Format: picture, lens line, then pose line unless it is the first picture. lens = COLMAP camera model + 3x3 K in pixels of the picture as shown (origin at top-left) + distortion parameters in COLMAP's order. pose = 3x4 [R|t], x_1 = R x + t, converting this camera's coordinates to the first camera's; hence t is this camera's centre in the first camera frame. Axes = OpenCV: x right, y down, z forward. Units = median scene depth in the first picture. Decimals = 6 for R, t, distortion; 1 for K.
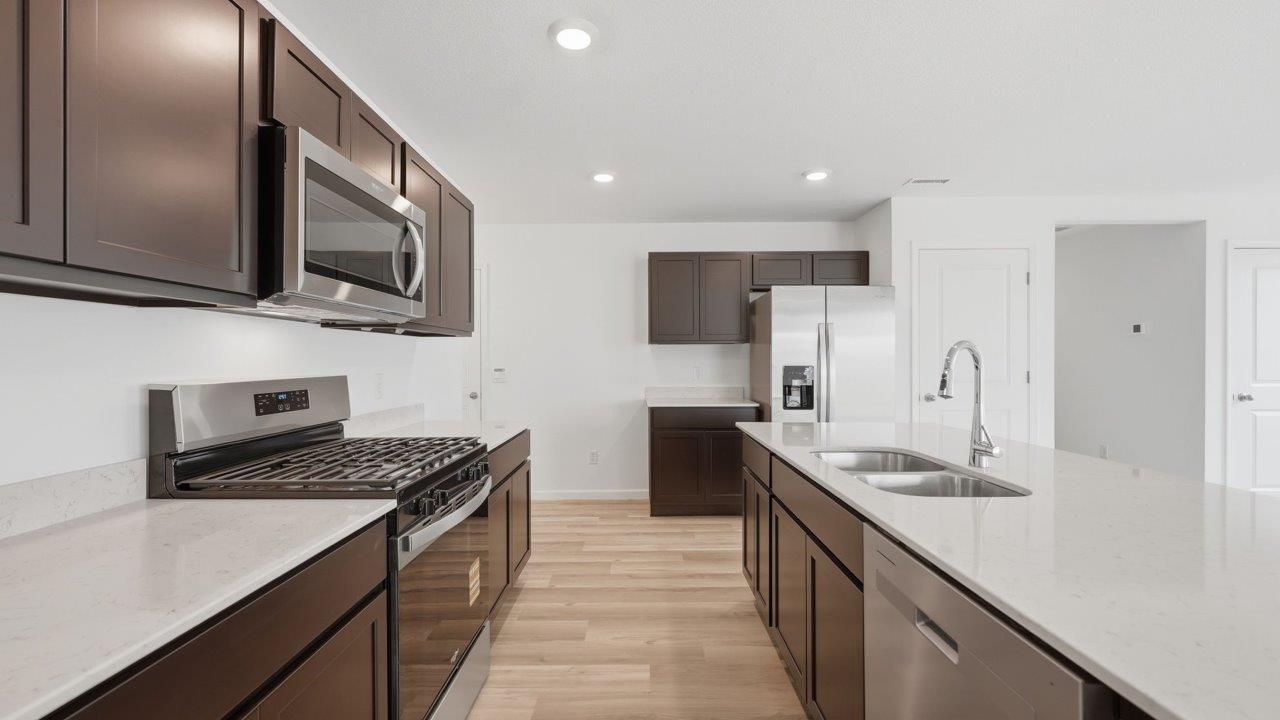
lens RADIAL K [[524.1, 0, 640.7], [0, 524.1, 364.0], [0, 0, 1]] dist [-0.000744, -0.001201]
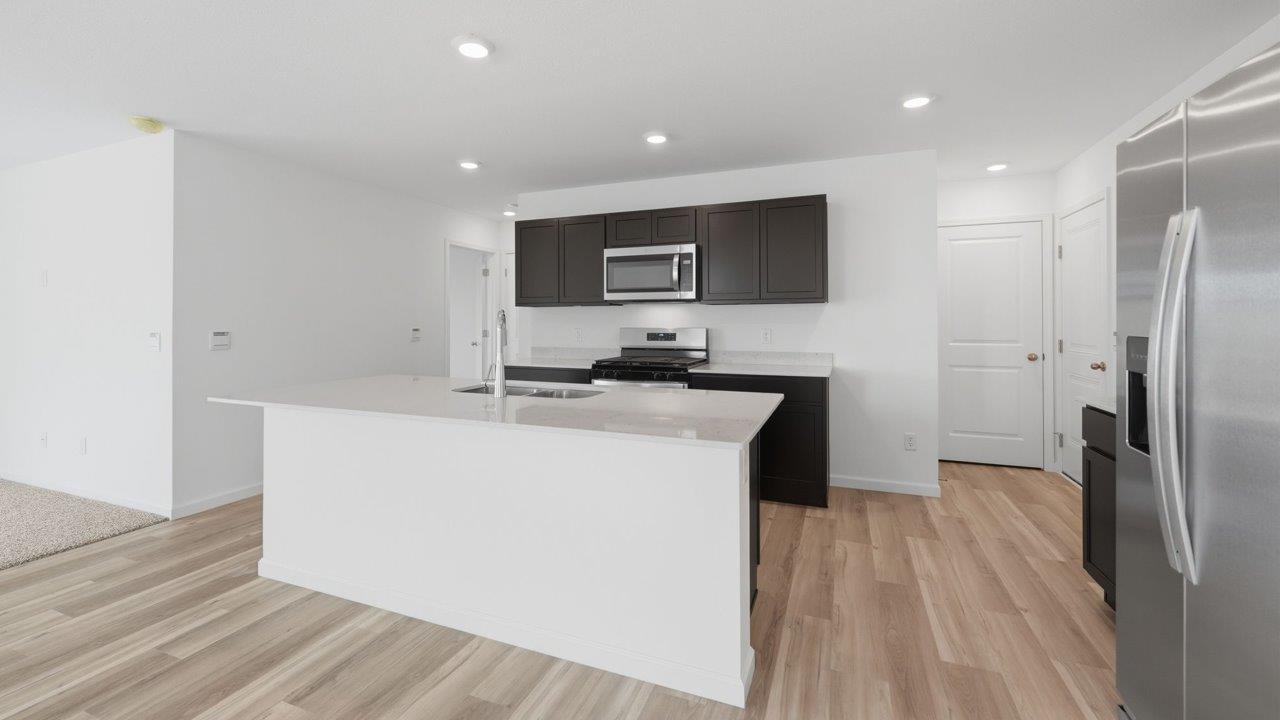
lens RADIAL K [[538.2, 0, 627.8], [0, 538.2, 316.4], [0, 0, 1]] dist [0.001828, -0.000485]
pose [[-0.374800, -0.003232, -0.927100, 0.799673], [-0.003088, 0.999993, -0.002238, -0.009464], [0.927101, 0.002025, -0.374807, 0.798333]]
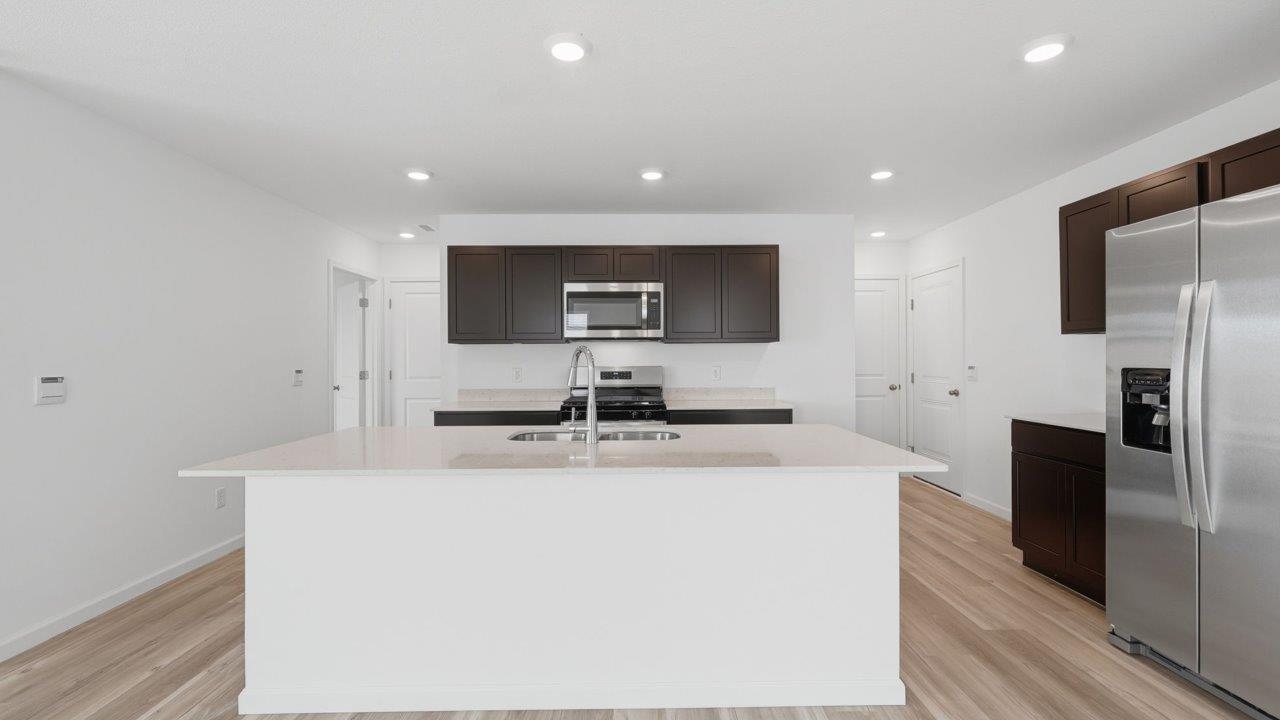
lens RADIAL K [[538.2, 0, 648.1], [0, 538.2, 357.2], [0, 0, 1]] dist [0.001828, -0.000485]
pose [[0.026028, -0.000601, -0.999661, 0.839840], [-0.001961, 0.999998, -0.000652, -0.006192], [0.999659, 0.001978, 0.026026, 0.471770]]
